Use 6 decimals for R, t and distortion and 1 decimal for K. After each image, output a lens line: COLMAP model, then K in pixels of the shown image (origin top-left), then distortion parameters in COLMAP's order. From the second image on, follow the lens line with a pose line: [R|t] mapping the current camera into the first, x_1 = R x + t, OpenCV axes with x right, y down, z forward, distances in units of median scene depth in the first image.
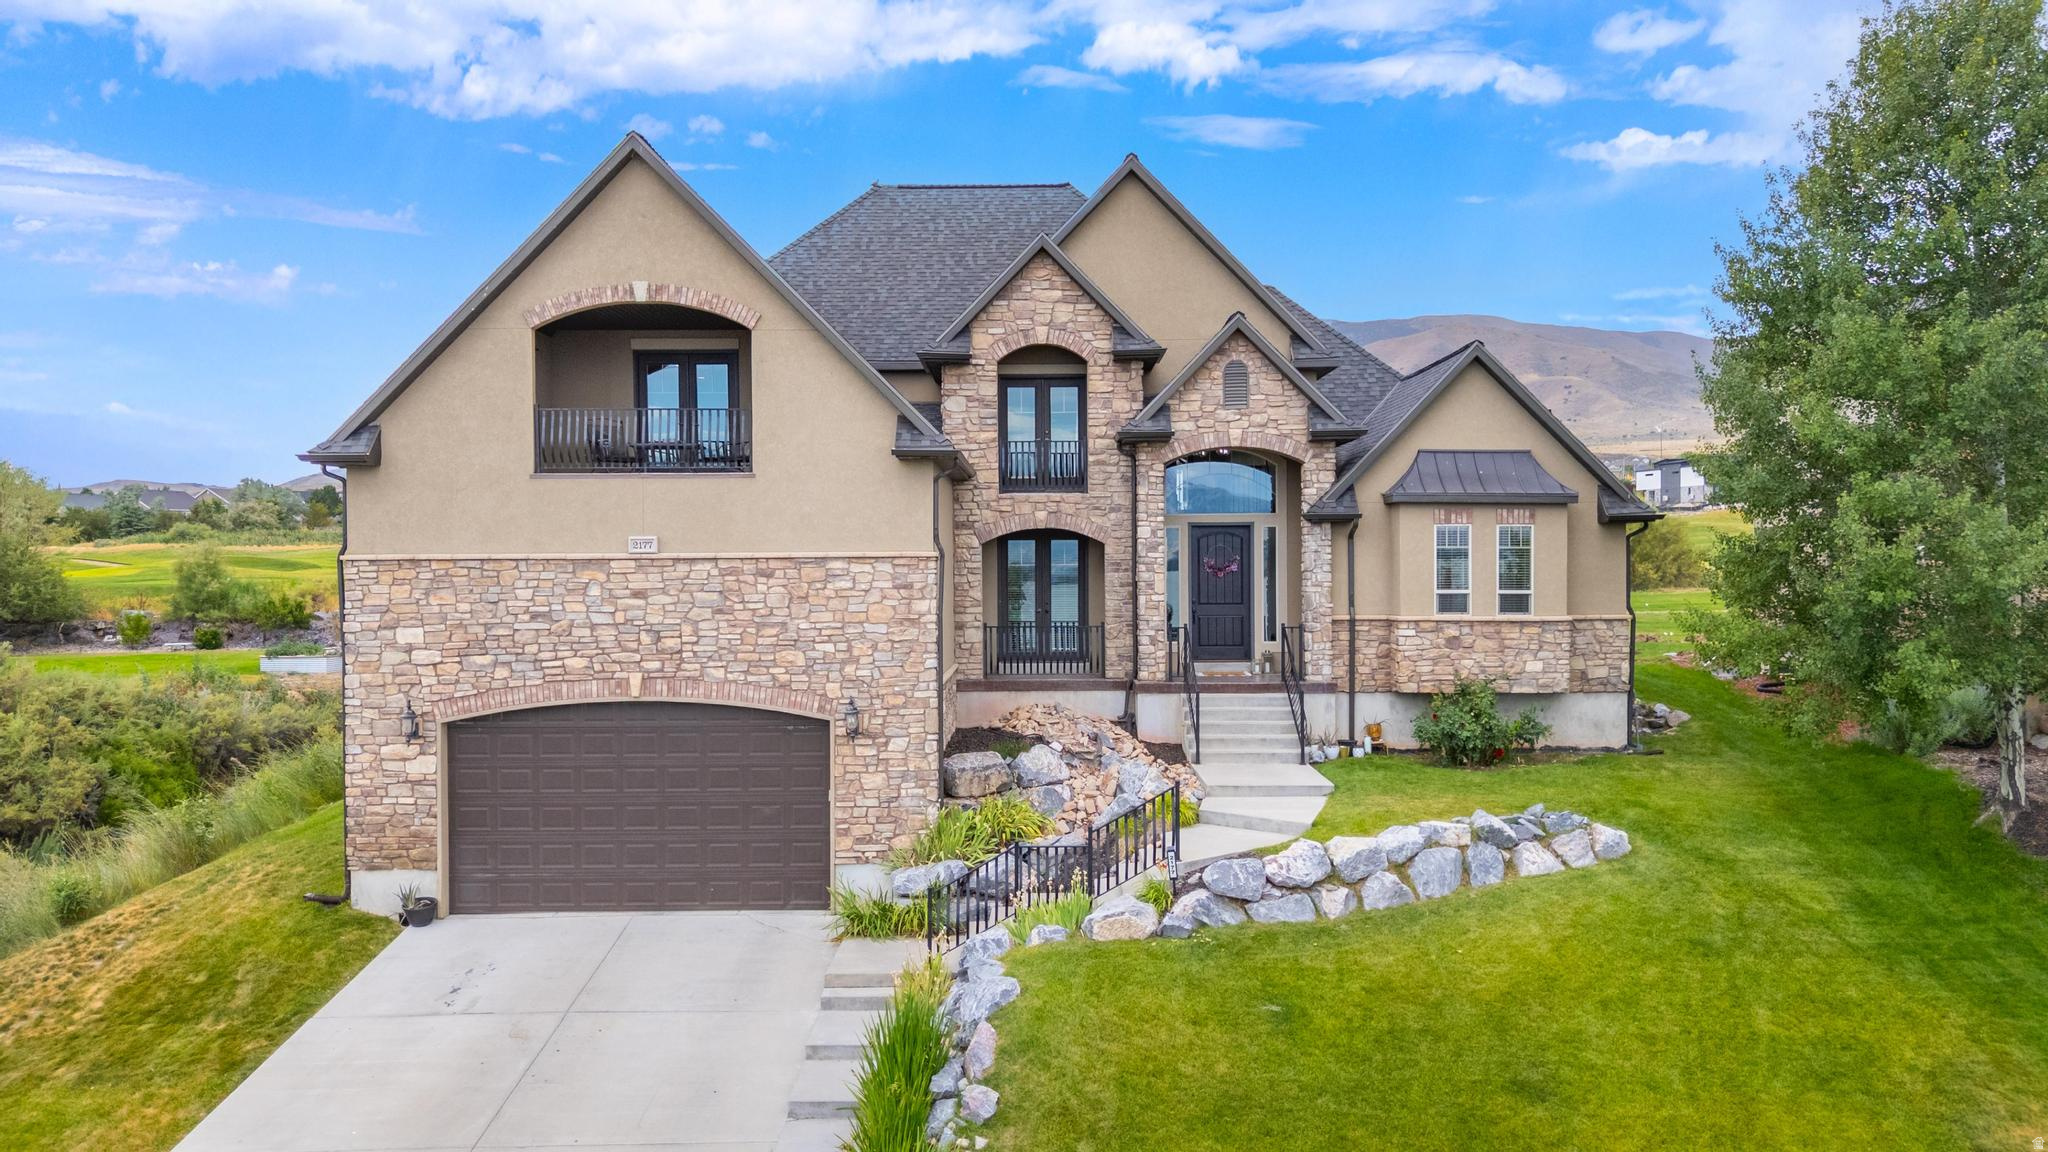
lens RADIAL K [[1522.6, 0, 1033.6], [0, 1522.6, 585.7], [0, 0, 1]] dist [0.024236, -0.022043]
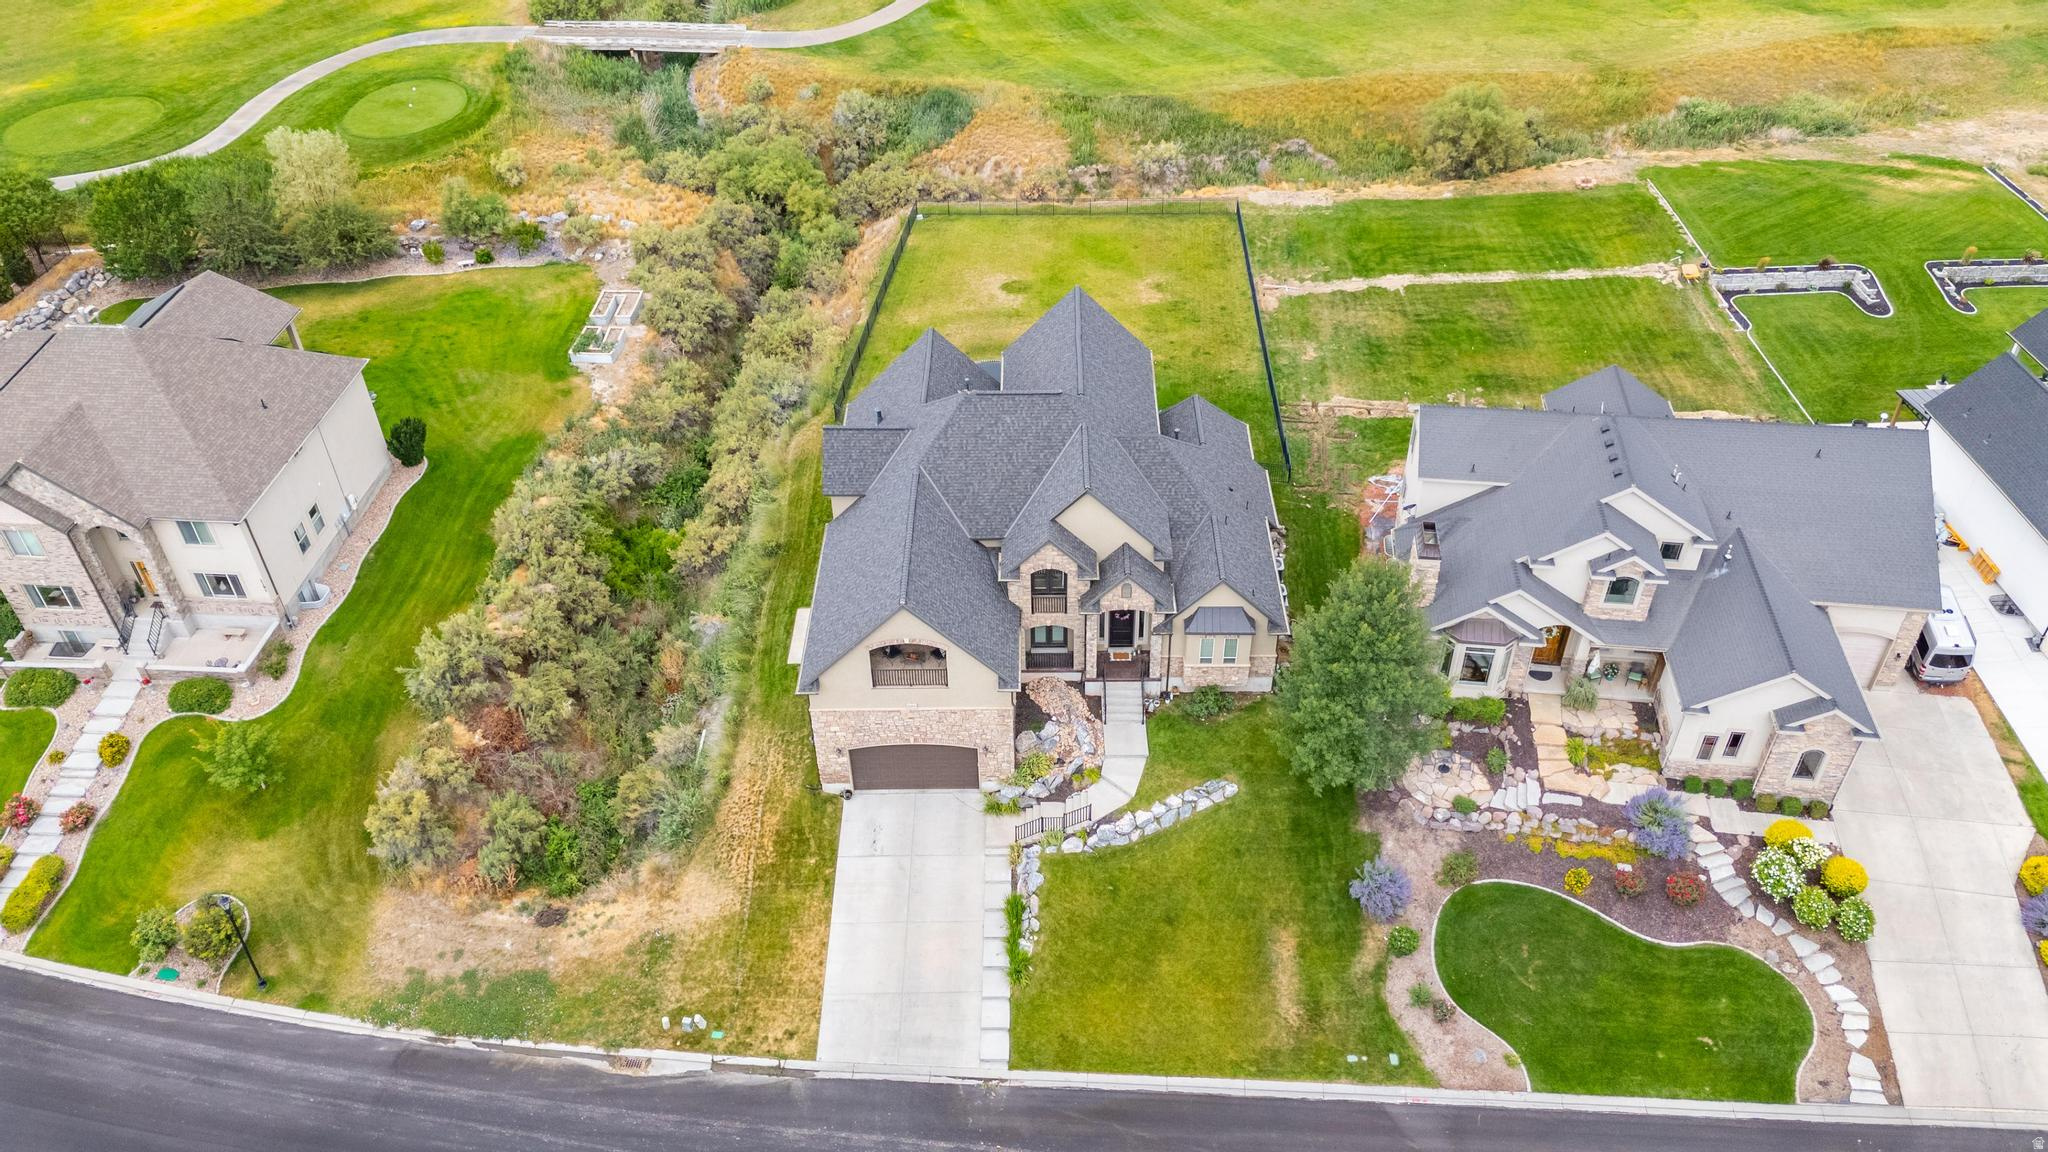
lens RADIAL K [[1522.6, 0, 1017.4], [0, 1522.6, 566.2], [0, 0, 1]] dist [0.024236, -0.022043]
pose [[0.999896, -0.005676, -0.013236, -0.014924], [0.012837, 0.767835, 0.640519, -2.053592], [0.006528, -0.640623, 0.767828, -1.035464]]
